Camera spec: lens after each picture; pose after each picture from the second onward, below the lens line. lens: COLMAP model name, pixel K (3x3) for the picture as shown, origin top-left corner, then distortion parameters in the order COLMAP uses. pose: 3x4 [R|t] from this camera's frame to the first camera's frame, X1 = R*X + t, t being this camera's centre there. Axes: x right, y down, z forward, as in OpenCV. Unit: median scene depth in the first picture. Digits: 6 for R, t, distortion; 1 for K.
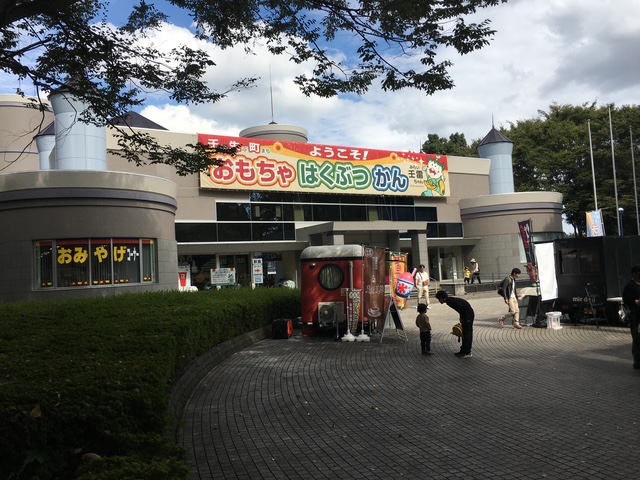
lens RADIAL K [[550.5, 0, 320.0], [0, 550.5, 240.0], [0, 0, 1]] dist [0.086162, -0.128046]
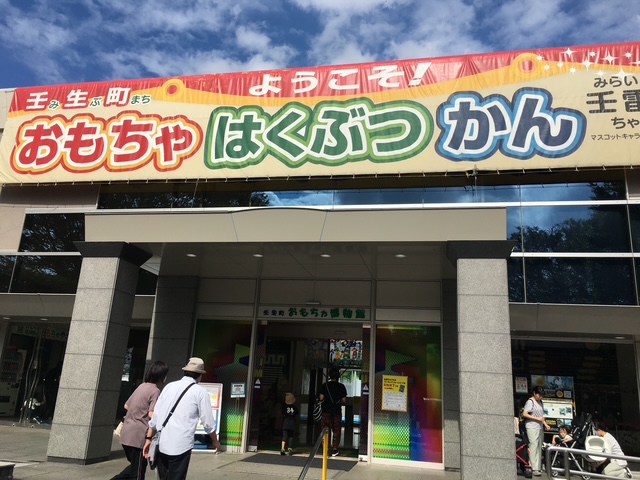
lens RADIAL K [[550.5, 0, 320.0], [0, 550.5, 240.0], [0, 0, 1]] dist [0.086162, -0.128046]
pose [[0.707356, -0.099206, -0.699861, 0.299413], [-0.061765, 0.977640, -0.201008, 0.032527], [0.704154, 0.185411, 0.685412, 0.774339]]
